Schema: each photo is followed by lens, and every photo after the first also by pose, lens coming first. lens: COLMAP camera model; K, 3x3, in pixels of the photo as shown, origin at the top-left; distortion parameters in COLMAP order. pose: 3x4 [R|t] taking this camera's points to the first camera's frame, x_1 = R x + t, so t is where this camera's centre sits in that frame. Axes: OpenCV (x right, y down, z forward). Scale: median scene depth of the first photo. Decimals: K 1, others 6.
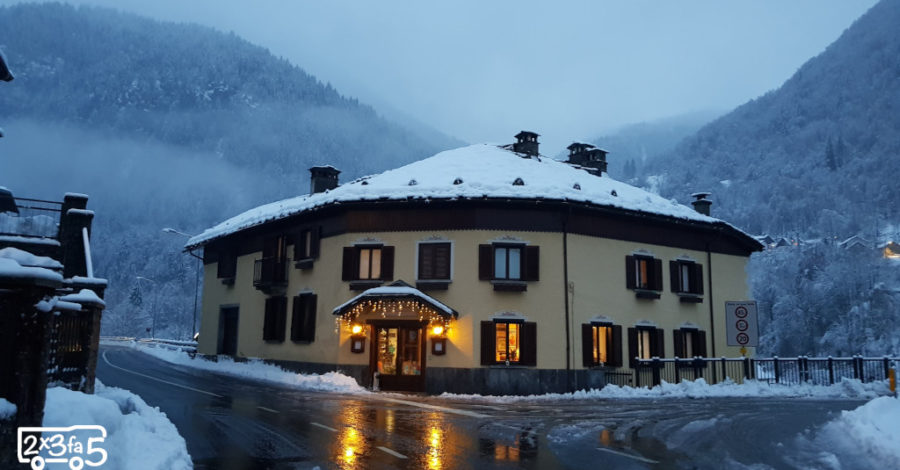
lens RADIAL K [[720.9, 0, 447.9], [0, 720.9, 234.0], [0, 0, 1]] dist [0.047827, -0.019824]
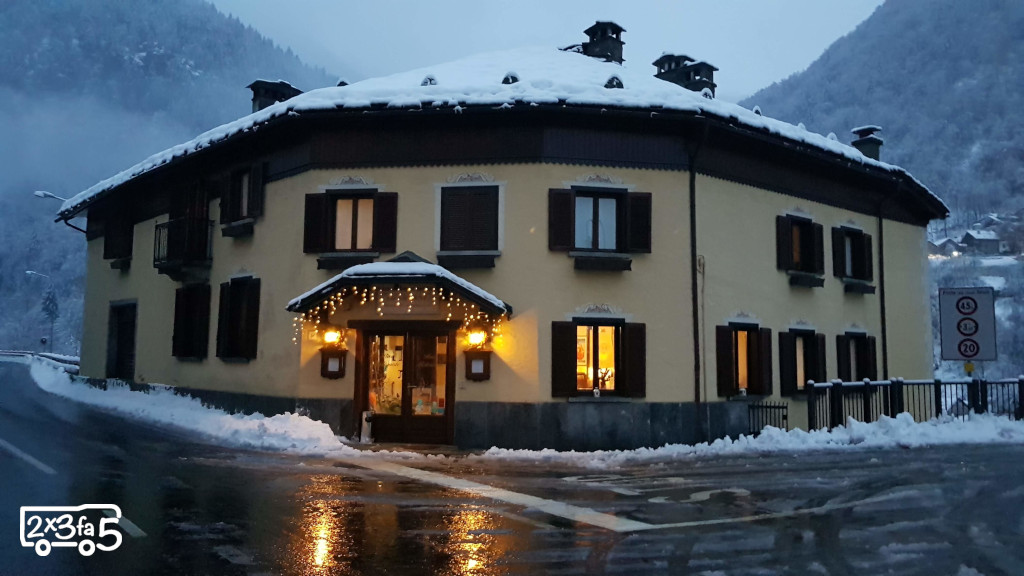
lens RADIAL K [[779.6, 0, 515.0], [0, 779.6, 287.1], [0, 0, 1]] dist [0.020492, -0.025399]
pose [[0.993438, 0.002341, 0.114348, -0.049488], [-0.009538, 0.998004, 0.062429, 0.049820], [-0.113974, -0.063110, 0.991477, 0.353747]]
